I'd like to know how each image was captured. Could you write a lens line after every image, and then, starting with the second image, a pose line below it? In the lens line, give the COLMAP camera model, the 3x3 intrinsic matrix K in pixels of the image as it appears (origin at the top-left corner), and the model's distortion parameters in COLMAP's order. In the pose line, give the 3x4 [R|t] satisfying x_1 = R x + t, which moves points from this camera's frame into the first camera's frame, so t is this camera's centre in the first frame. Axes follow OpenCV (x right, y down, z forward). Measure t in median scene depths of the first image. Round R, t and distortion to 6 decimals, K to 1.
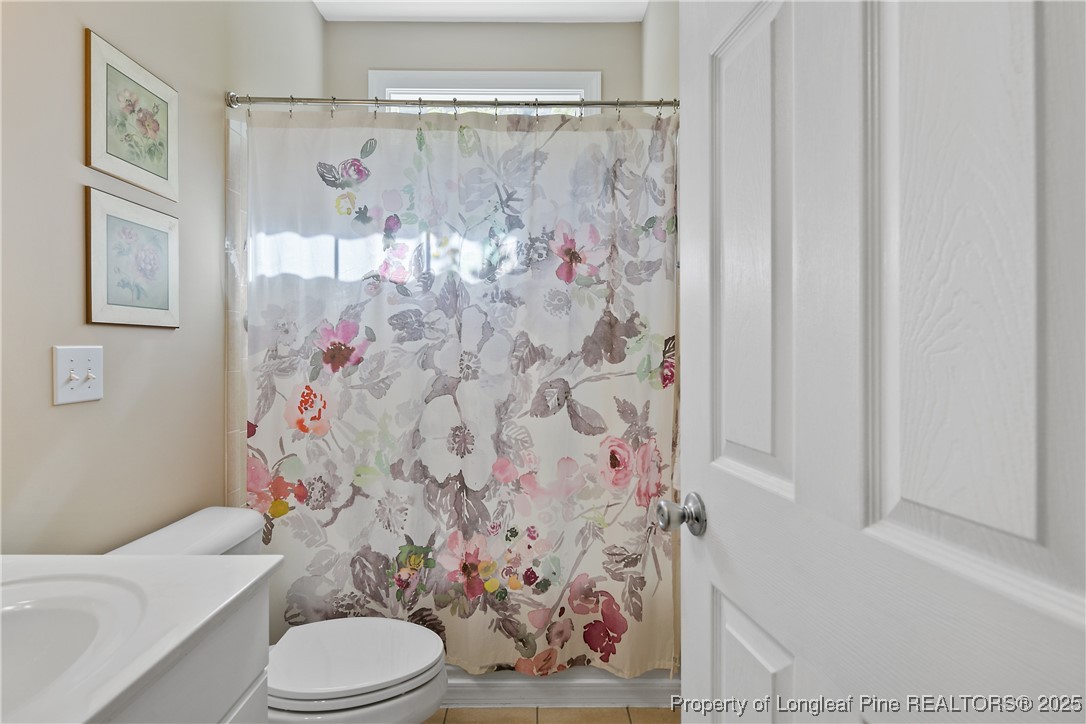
lens RADIAL K [[536.1, 0, 543.2], [0, 536.1, 355.7], [0, 0, 1]] dist [-0.001609, -0.000665]
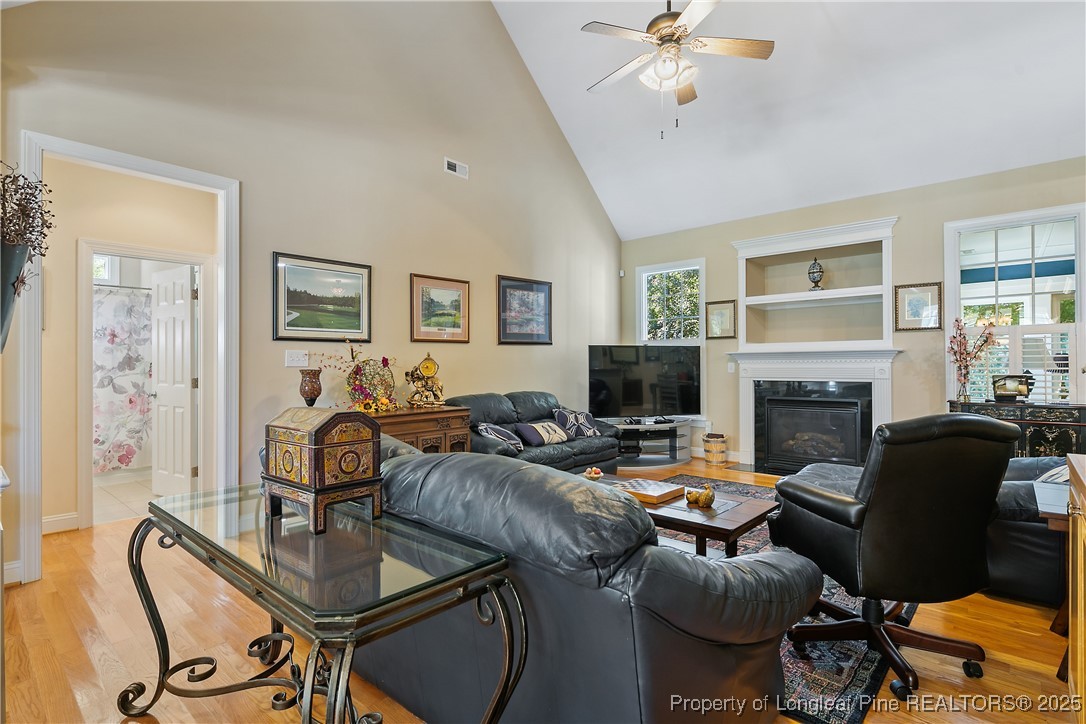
lens RADIAL K [[536.1, 0, 543.7], [0, 536.1, 363.7], [0, 0, 1]] dist [-0.001609, -0.000665]
pose [[0.664229, 0.003816, 0.747519, -0.604978], [0.006320, 0.999923, -0.010720, 0.023177], [-0.747503, 0.011845, 0.664153, -2.887211]]
